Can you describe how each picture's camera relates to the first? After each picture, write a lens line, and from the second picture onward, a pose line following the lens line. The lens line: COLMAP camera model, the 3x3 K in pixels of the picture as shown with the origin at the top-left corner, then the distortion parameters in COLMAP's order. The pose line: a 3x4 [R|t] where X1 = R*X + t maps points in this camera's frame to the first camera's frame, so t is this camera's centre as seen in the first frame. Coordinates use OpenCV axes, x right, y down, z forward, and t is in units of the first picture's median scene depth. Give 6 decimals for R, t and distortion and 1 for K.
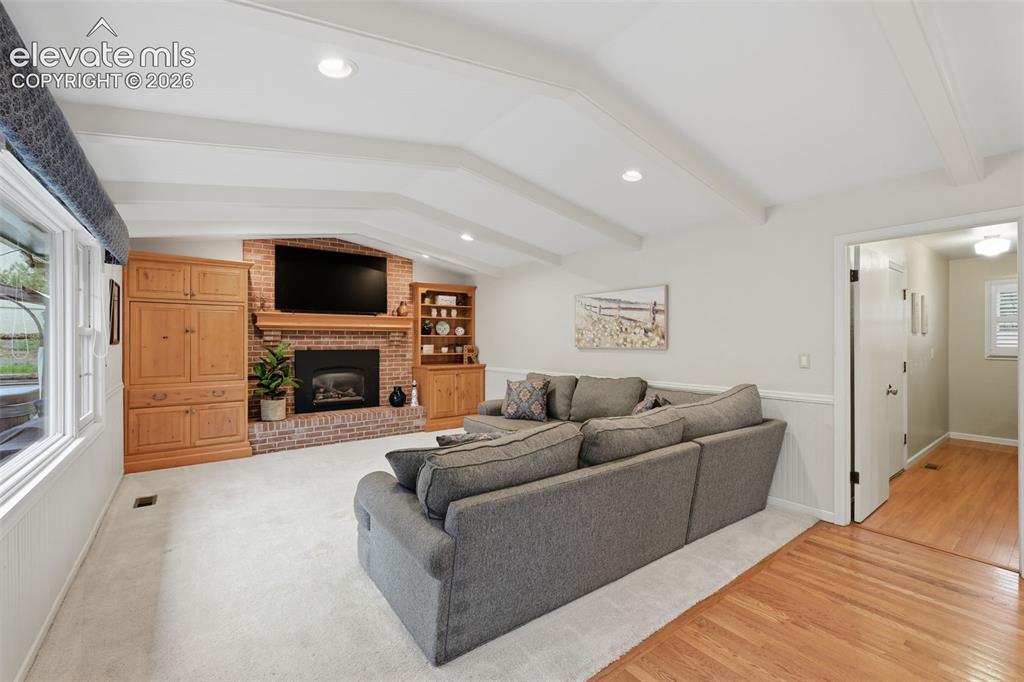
lens RADIAL K [[424.9, 0, 515.1], [0, 424.9, 340.5], [0, 0, 1]] dist [0.000830, 0.000130]
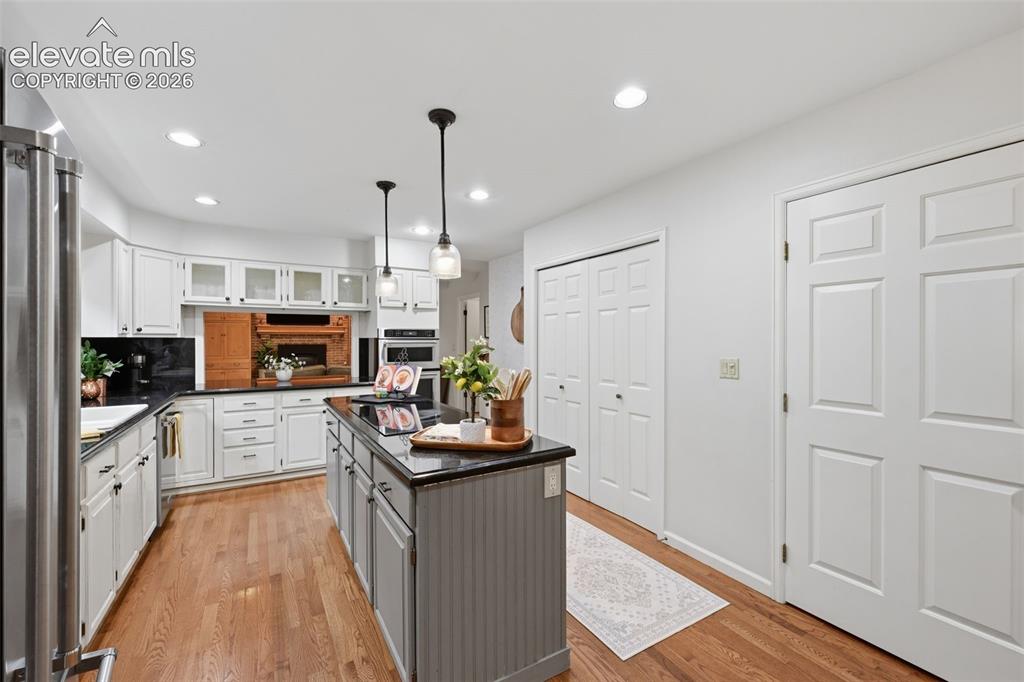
lens RADIAL K [[424.9, 0, 514.1], [0, 424.9, 341.5], [0, 0, 1]] dist [0.000830, 0.000130]
pose [[0.994341, -0.000747, -0.106235, 0.669443], [0.001435, 0.999978, 0.006401, -0.001718], [0.106228, -0.006517, 0.994320, -0.712119]]
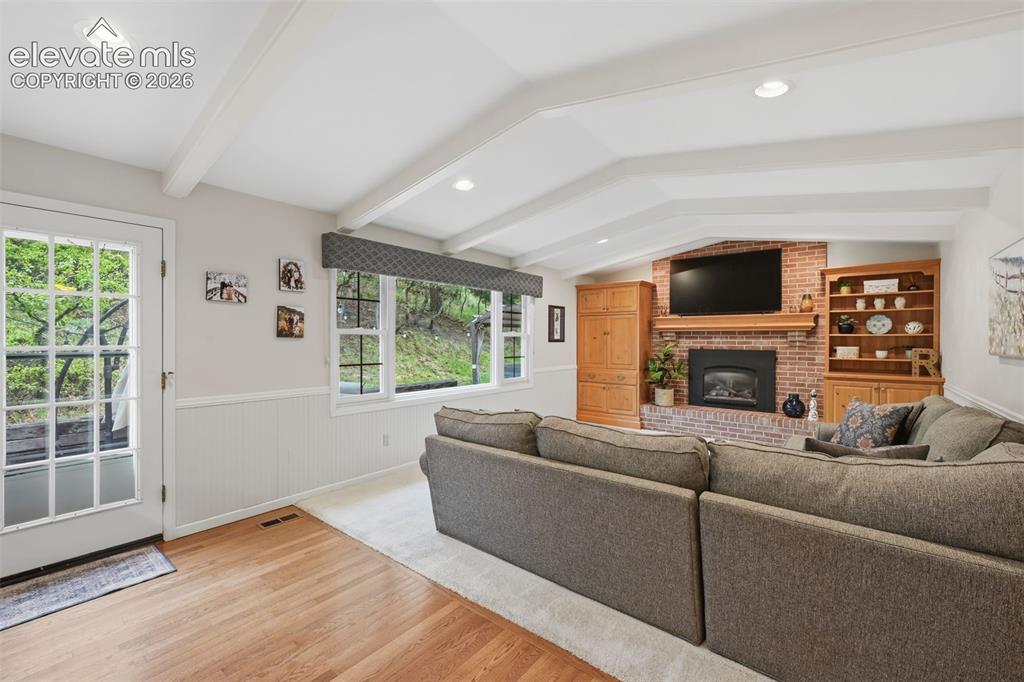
lens RADIAL K [[424.9, 0, 519.0], [0, 424.9, 341.5], [0, 0, 1]] dist [0.000830, 0.000130]
pose [[0.262582, 0.005156, -0.964896, 0.416679], [-0.004900, 0.999980, 0.004010, 0.000593], [0.964897, 0.003675, 0.262602, 0.234658]]
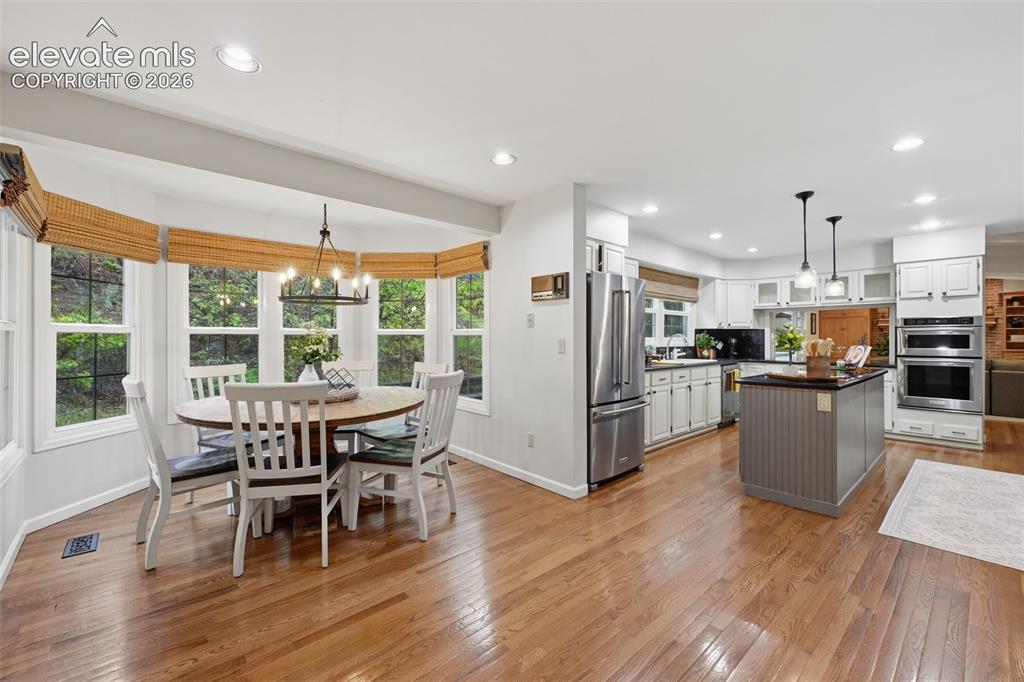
lens RADIAL K [[424.9, 0, 508.8], [0, 424.9, 337.9], [0, 0, 1]] dist [0.000830, 0.000130]
pose [[0.074818, -0.000228, -0.997197, 1.148184], [0.001344, 0.999999, -0.000128, 0.018770], [0.997196, -0.001331, 0.074819, -0.835327]]
